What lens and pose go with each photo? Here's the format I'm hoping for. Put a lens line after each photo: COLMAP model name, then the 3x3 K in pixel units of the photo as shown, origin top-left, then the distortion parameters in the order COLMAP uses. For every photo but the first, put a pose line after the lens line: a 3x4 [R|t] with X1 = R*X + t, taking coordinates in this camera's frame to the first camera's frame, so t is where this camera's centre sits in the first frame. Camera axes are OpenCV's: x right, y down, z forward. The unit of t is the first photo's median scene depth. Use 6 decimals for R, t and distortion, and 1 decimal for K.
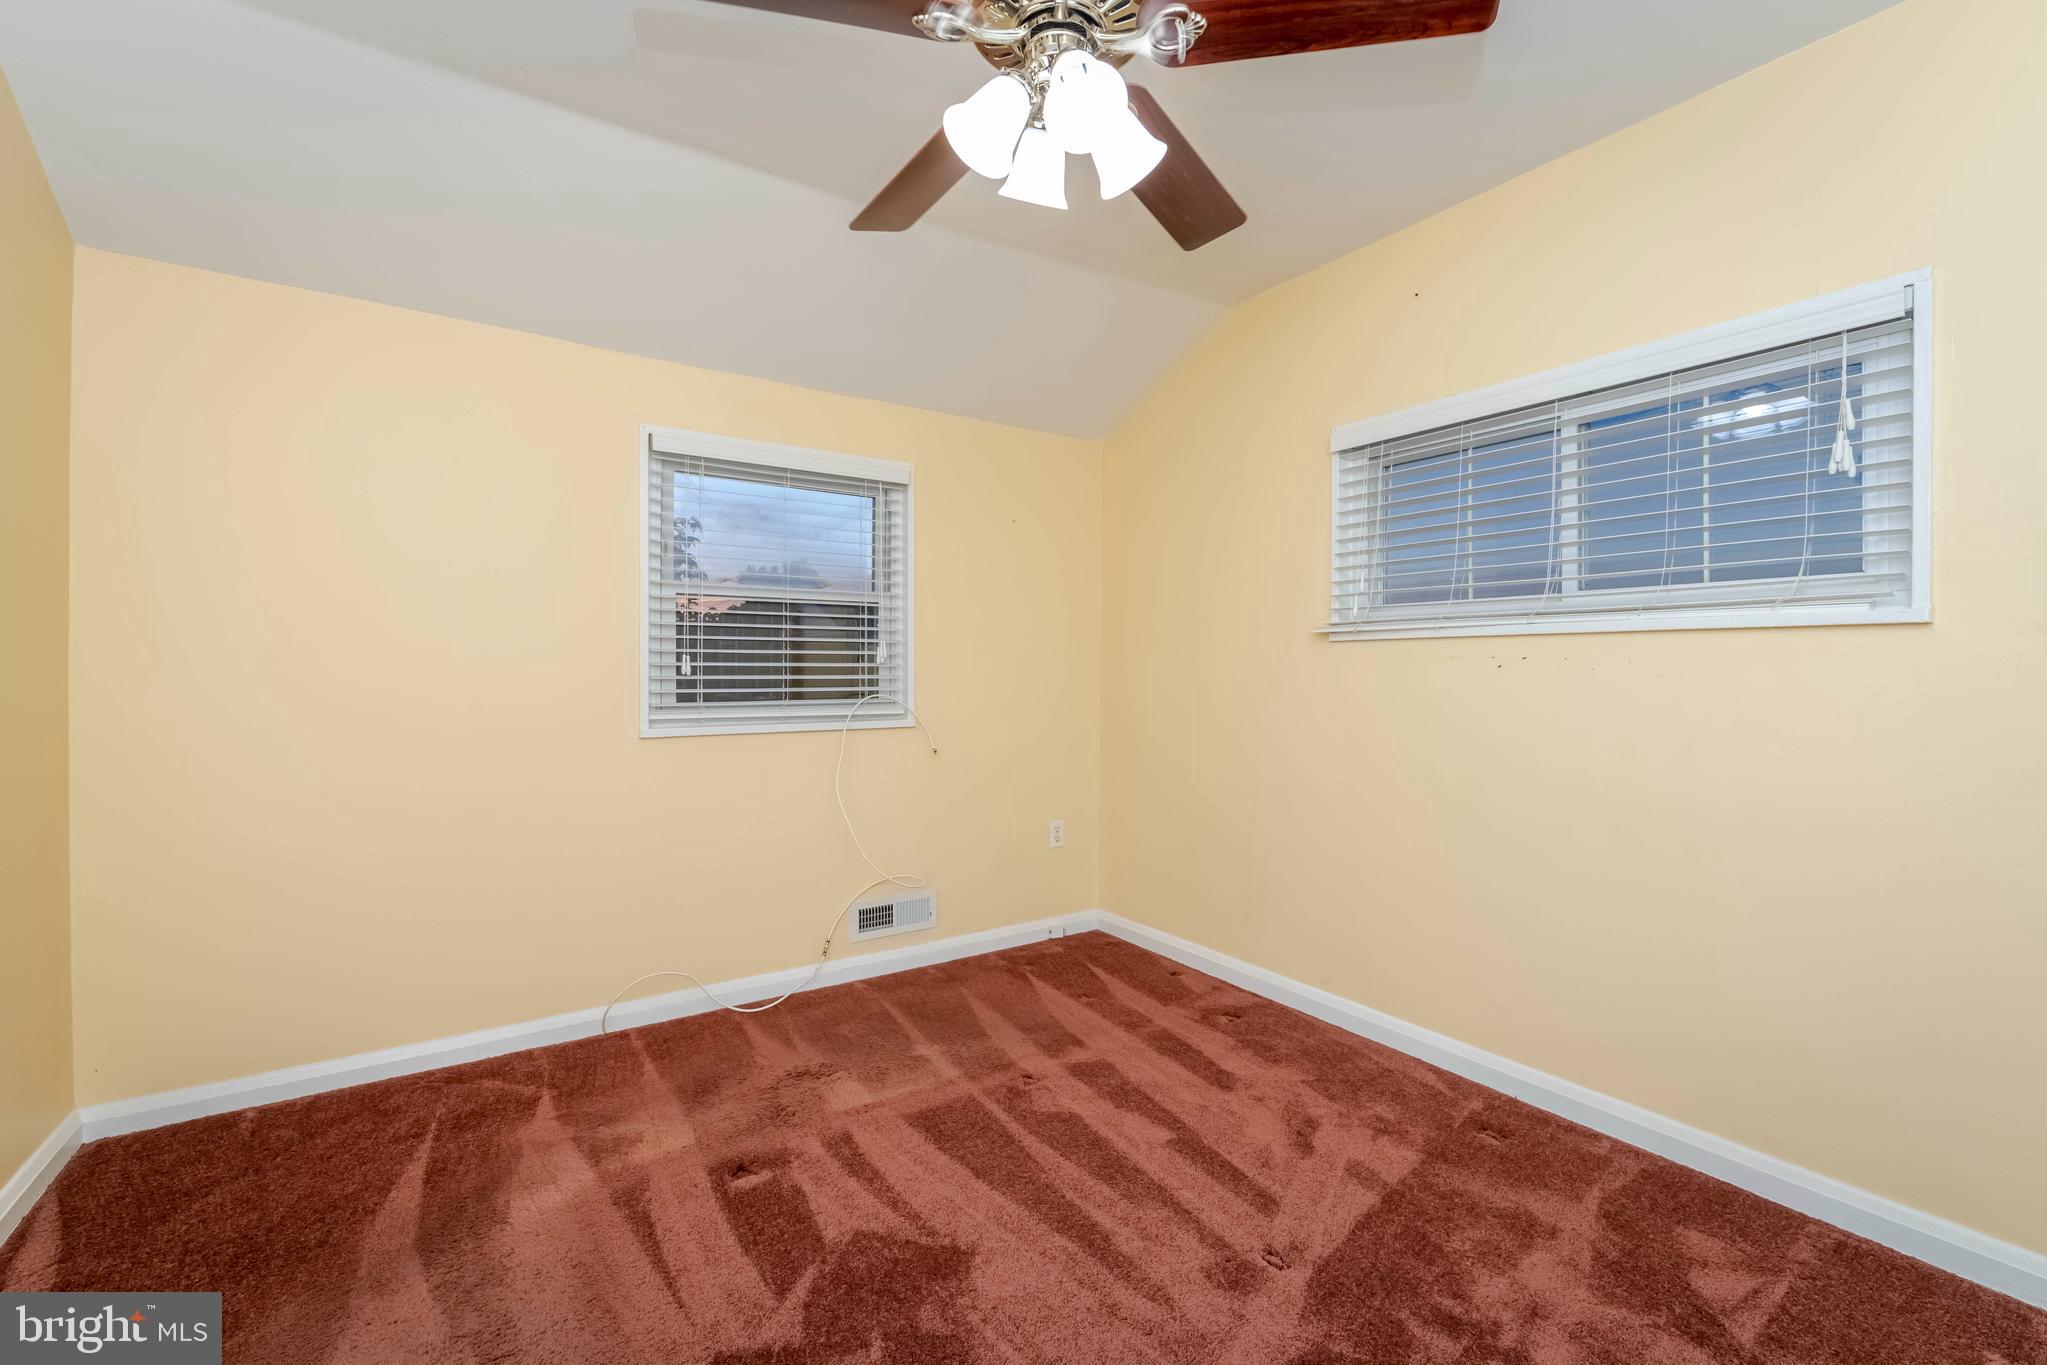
lens RADIAL K [[887.9, 0, 1023.5], [0, 887.9, 682.5], [0, 0, 1]] dist [0.010520, -0.000175]
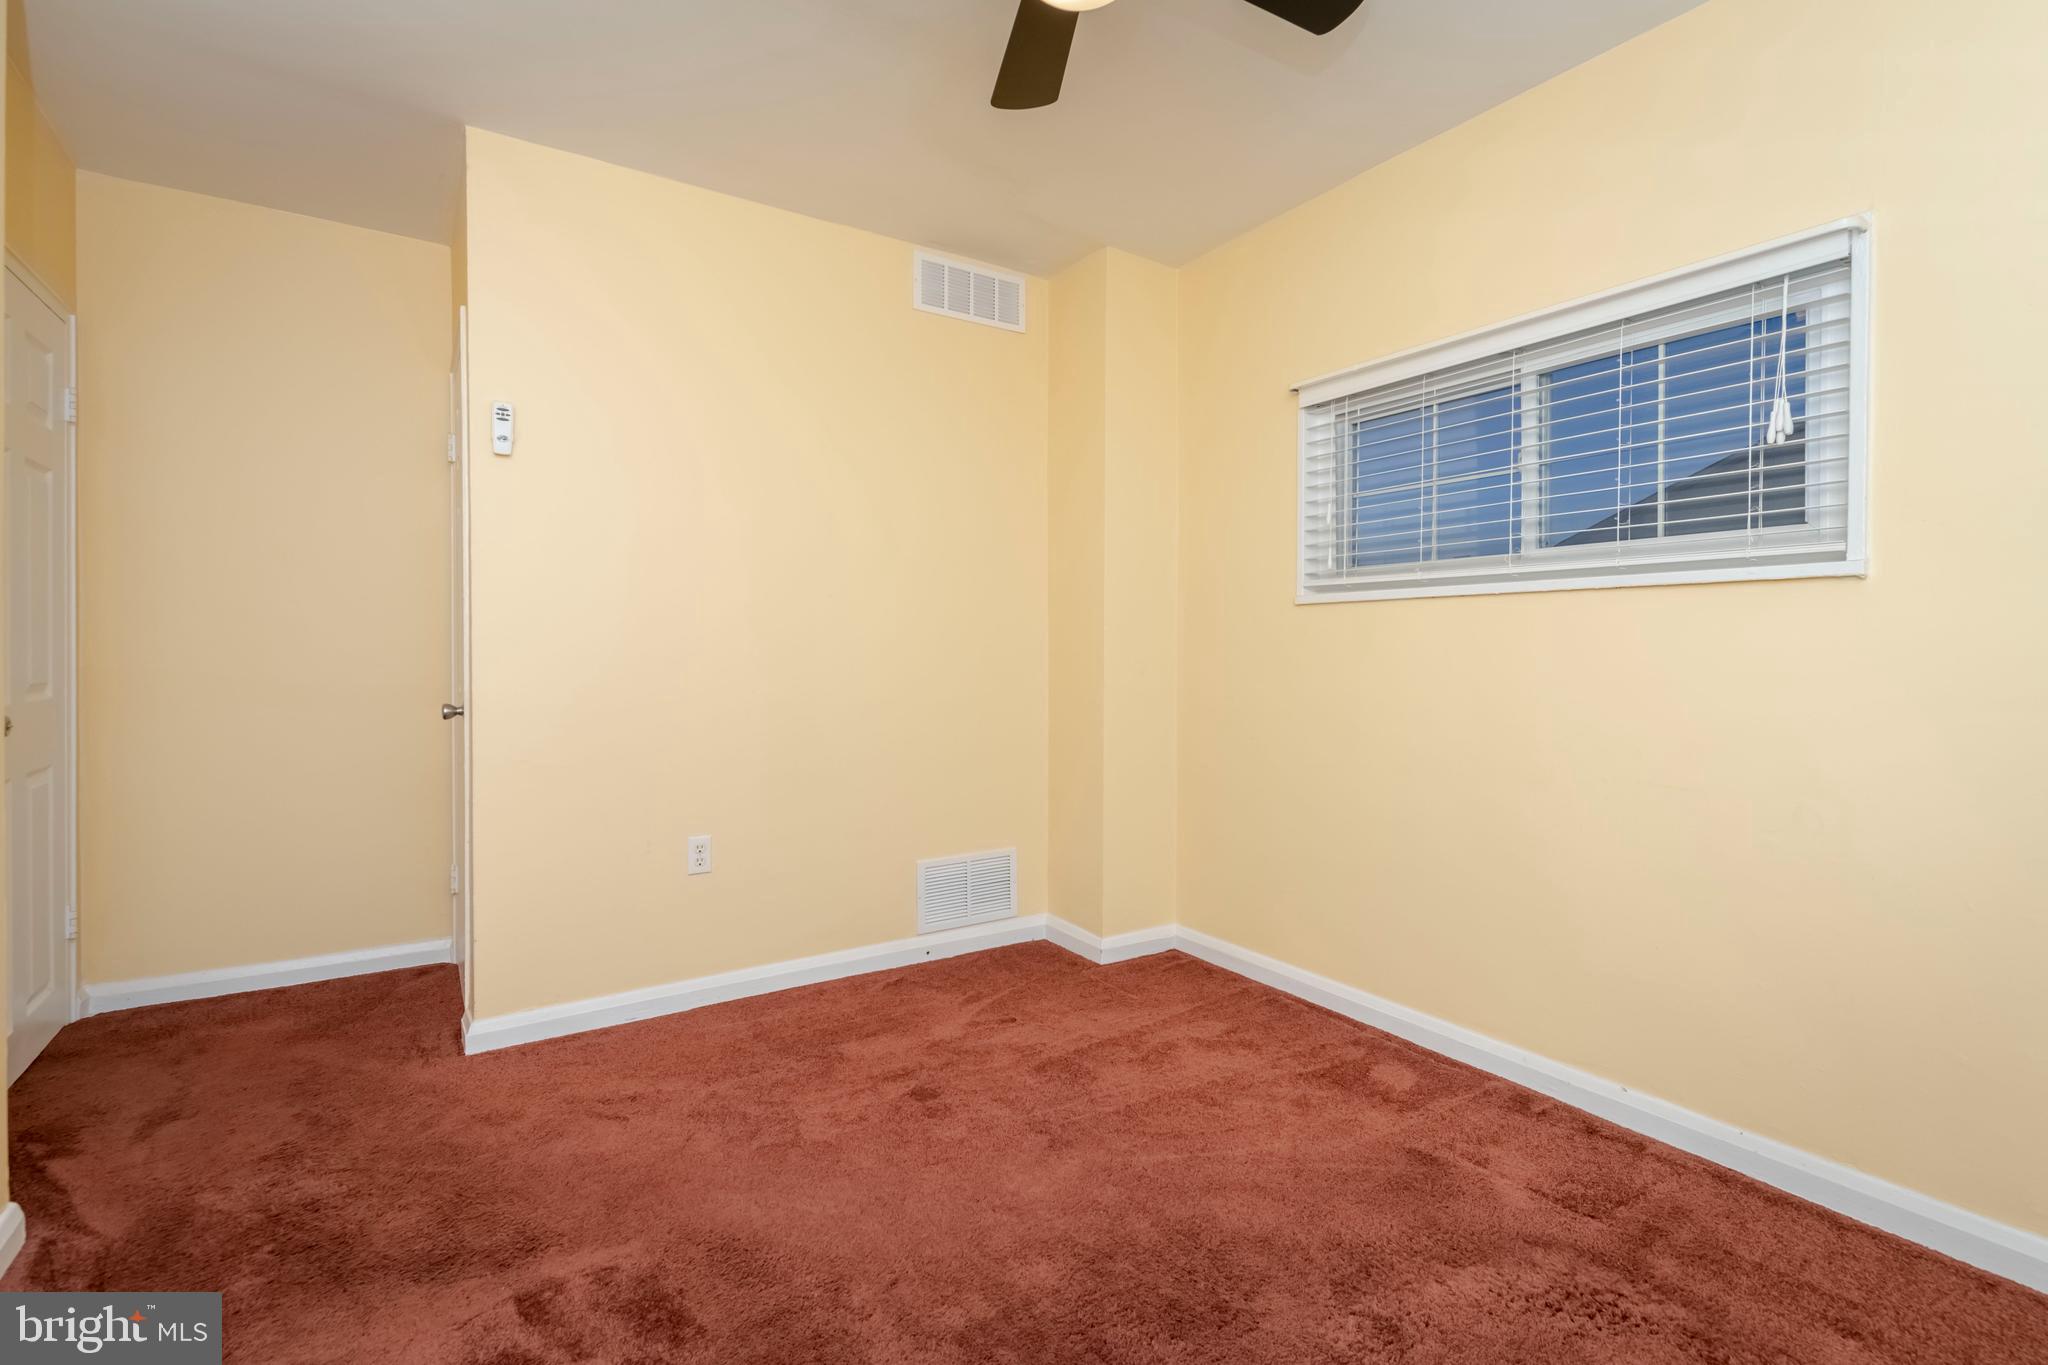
lens RADIAL K [[1035.6, 0, 1024.0], [0, 1035.6, 682.5], [0, 0, 1]] dist [0.030607, 0.000126]
pose [[0.998338, -0.013402, -0.056042, 0.123052], [0.014875, 0.999553, 0.025947, 0.003971], [0.055669, -0.026737, 0.998091, -0.174955]]
